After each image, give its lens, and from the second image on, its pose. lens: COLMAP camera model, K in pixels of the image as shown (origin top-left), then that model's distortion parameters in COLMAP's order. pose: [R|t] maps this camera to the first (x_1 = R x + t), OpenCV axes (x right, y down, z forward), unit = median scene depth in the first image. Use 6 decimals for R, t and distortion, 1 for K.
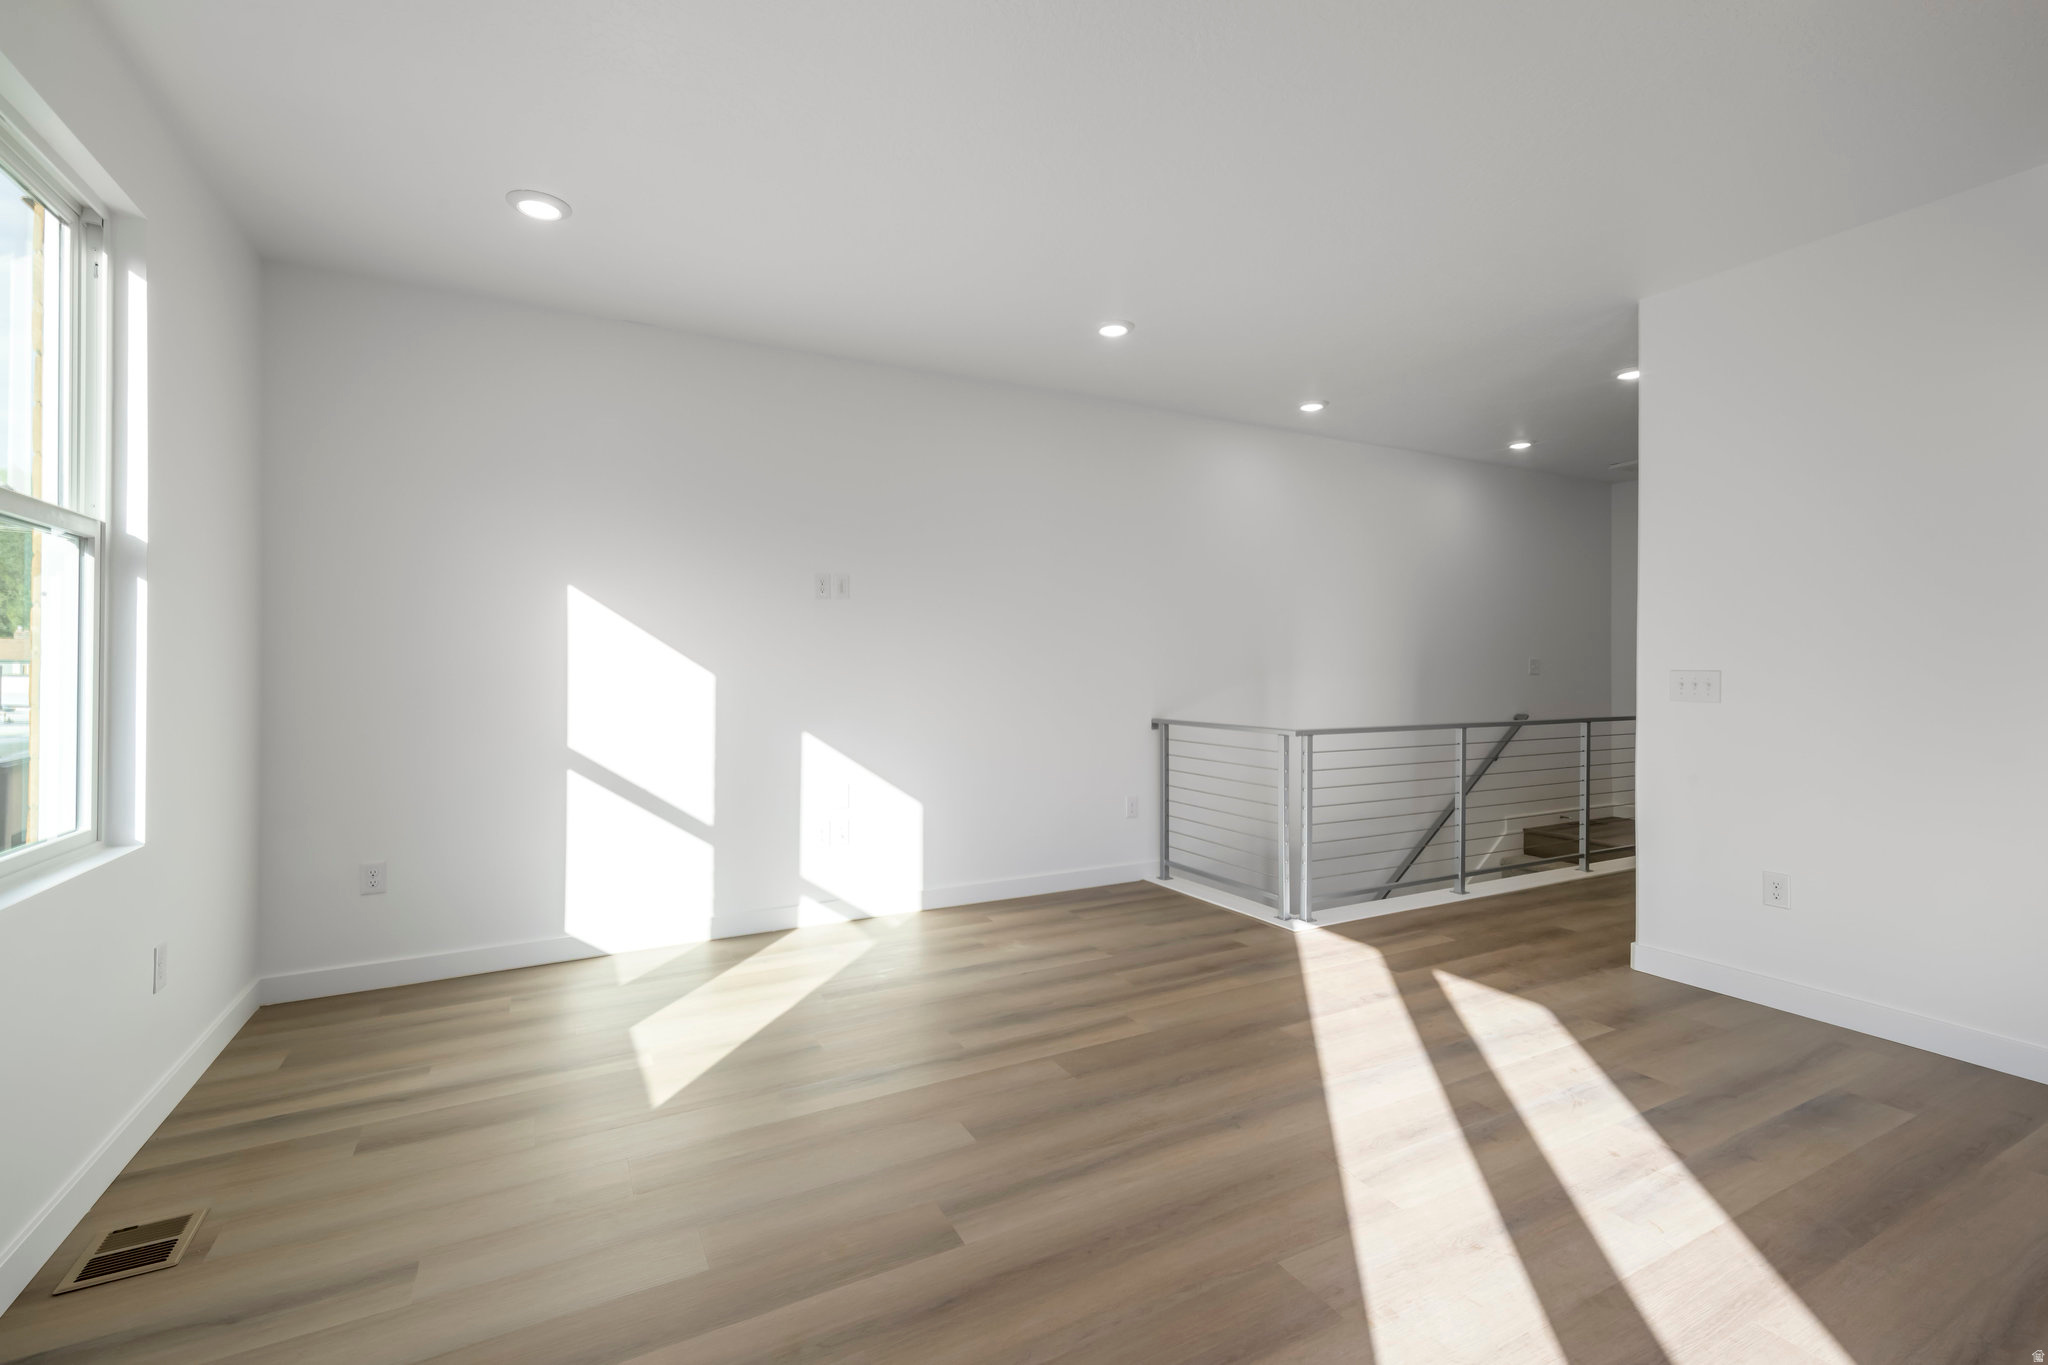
lens RADIAL K [[896.7, 0, 1026.6], [0, 896.7, 668.9], [0, 0, 1]] dist [0.013169, -0.002690]
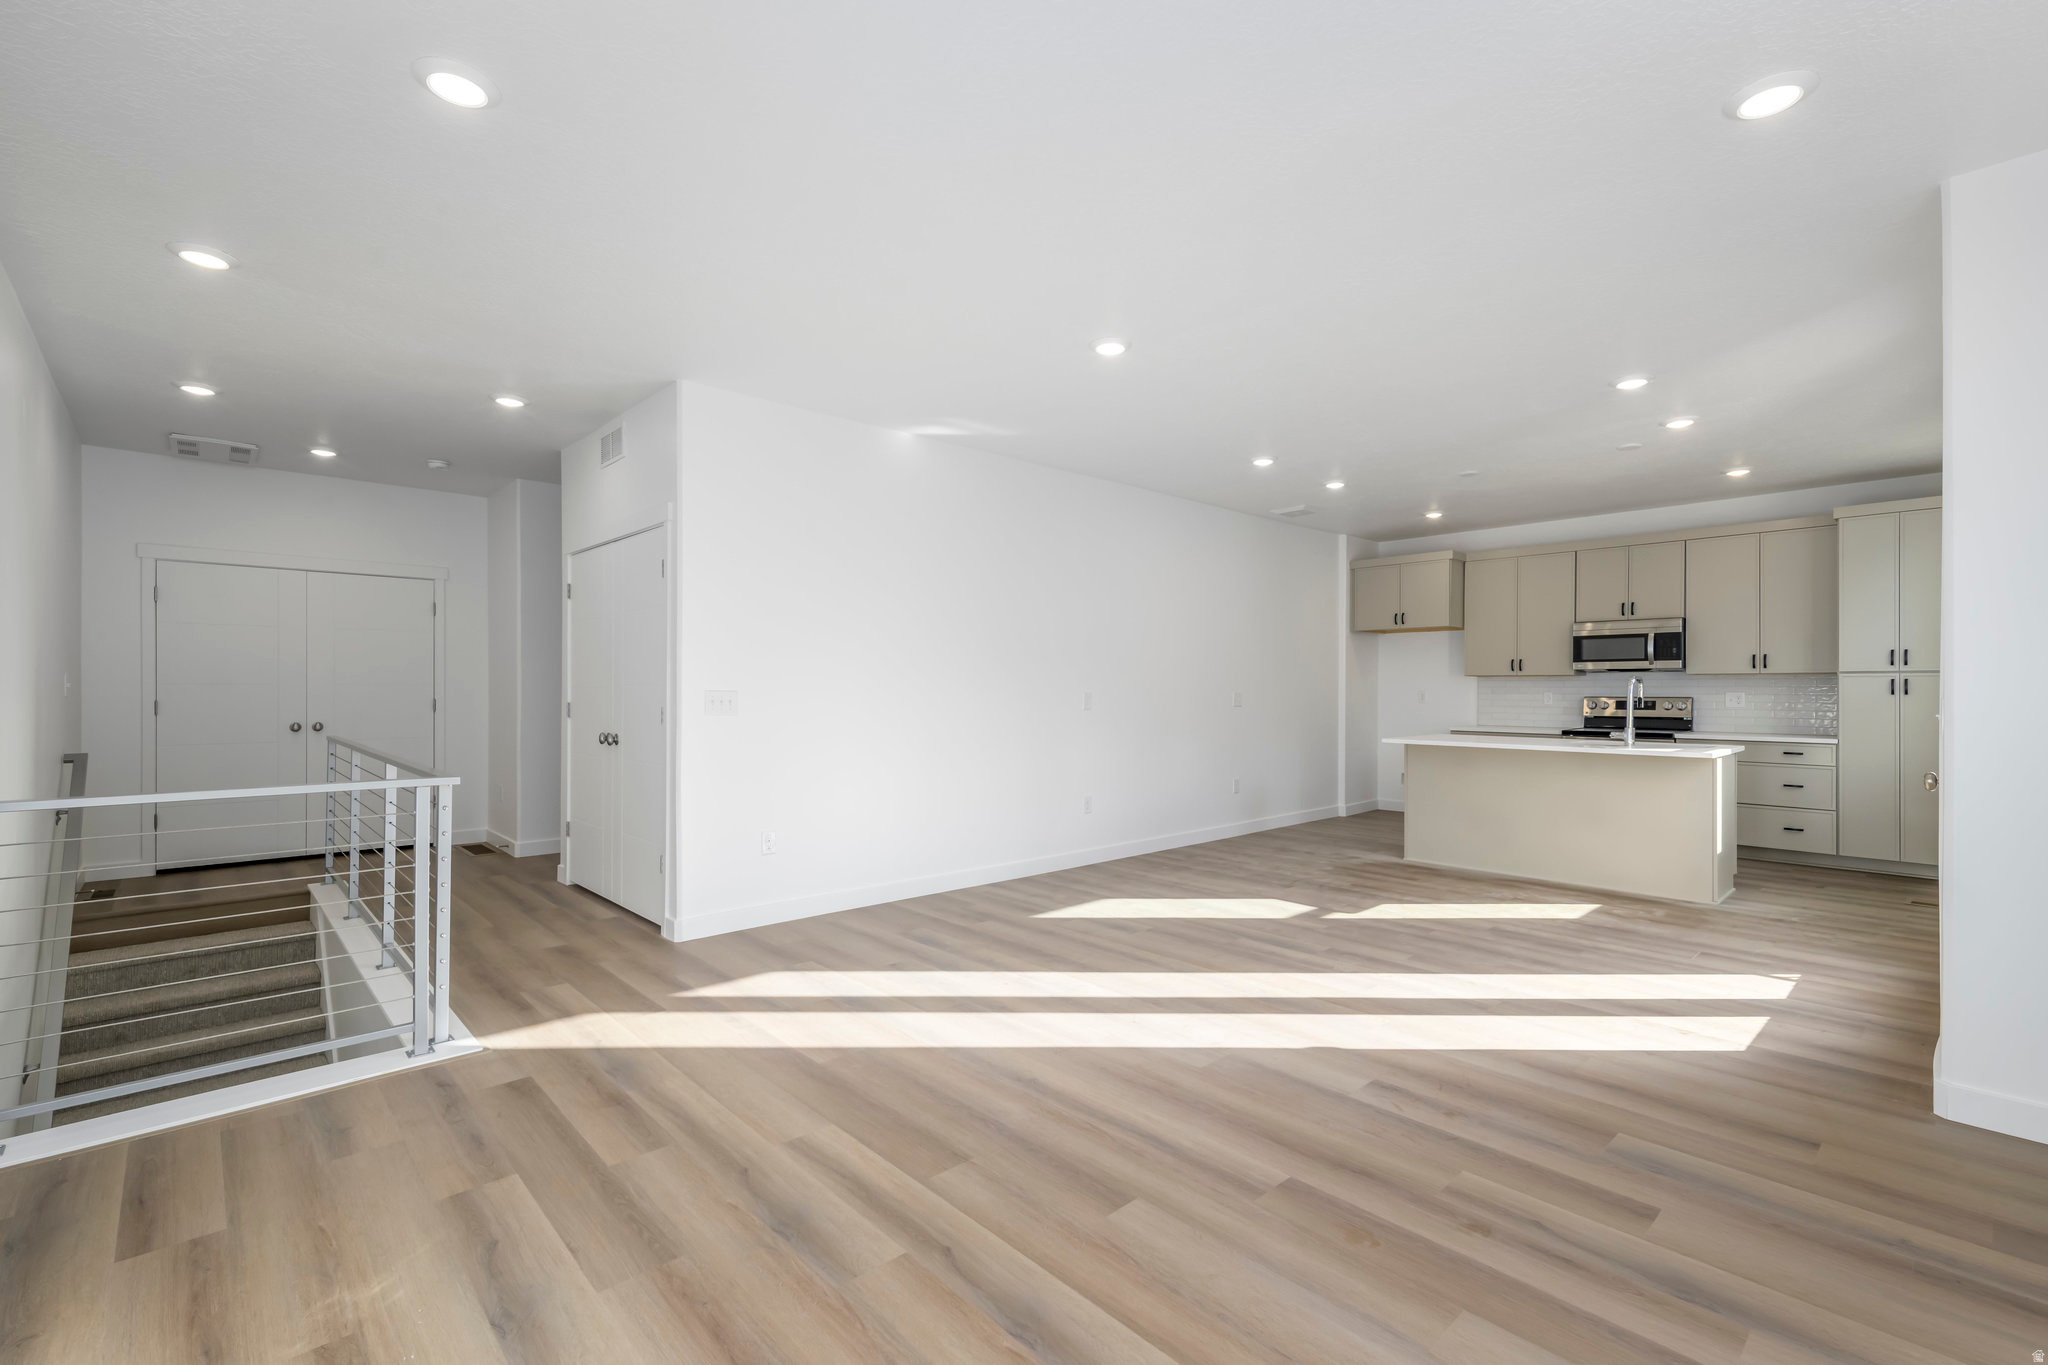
lens RADIAL K [[896.7, 0, 1029.2], [0, 896.7, 690.6], [0, 0, 1]] dist [0.013169, -0.002690]
pose [[-0.254885, -0.003591, 0.966965, -0.588696], [-0.002424, 0.999992, 0.003075, -0.002672], [-0.966968, -0.001560, -0.254891, 0.855597]]
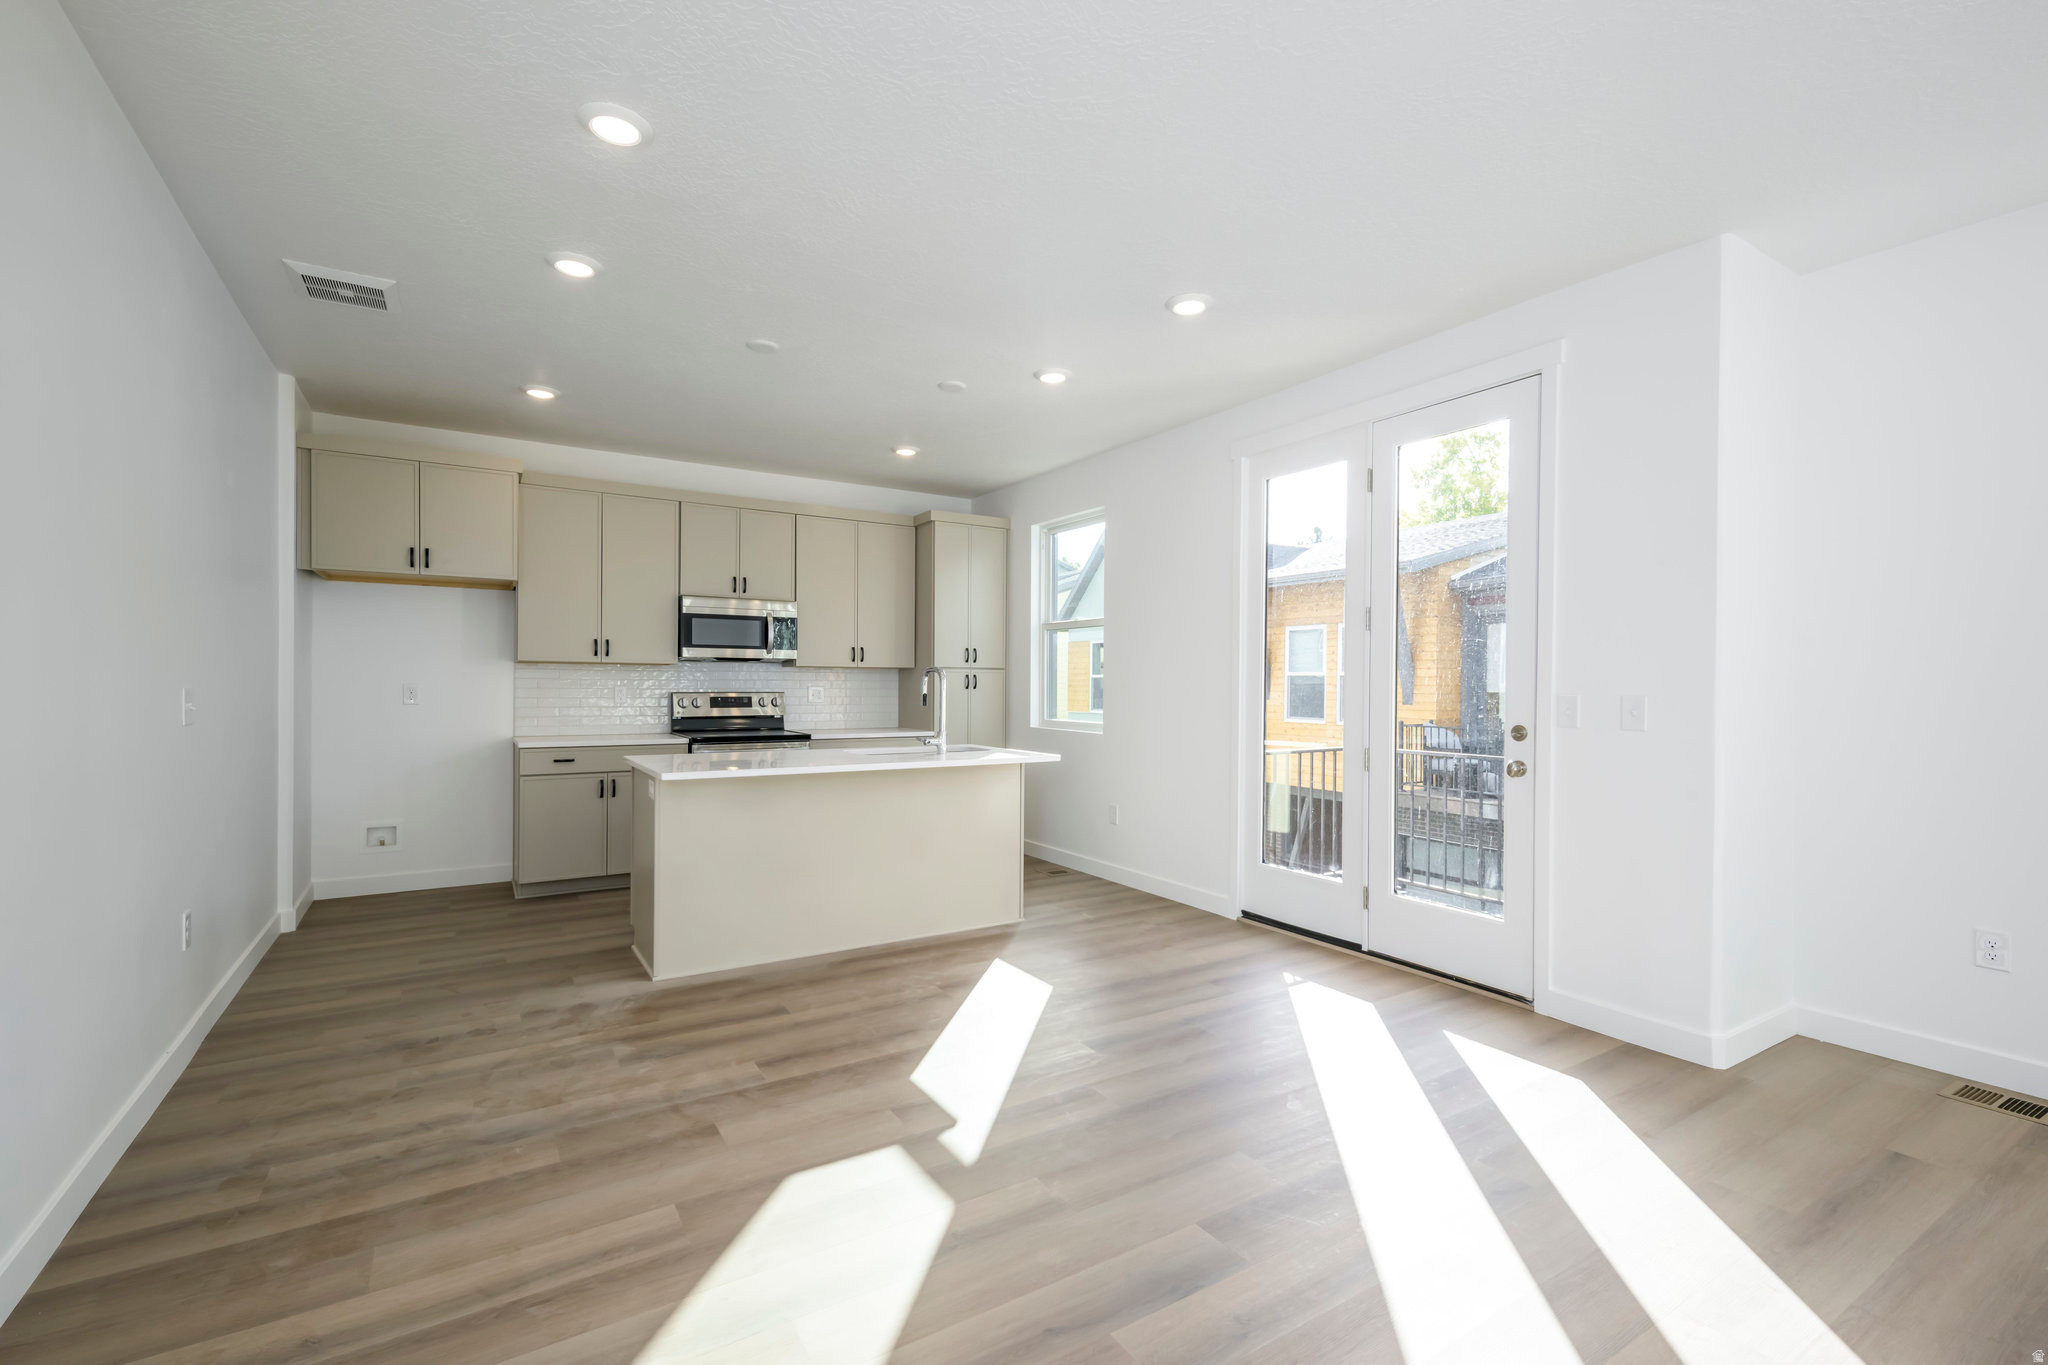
lens RADIAL K [[896.7, 0, 1031.5], [0, 896.7, 685.4], [0, 0, 1]] dist [0.013169, -0.002690]
pose [[-0.997302, -0.006847, -0.073090, 0.592985], [-0.006747, 0.999976, -0.001621, 0.000866], [0.073100, -0.001123, -0.997324, 0.728535]]
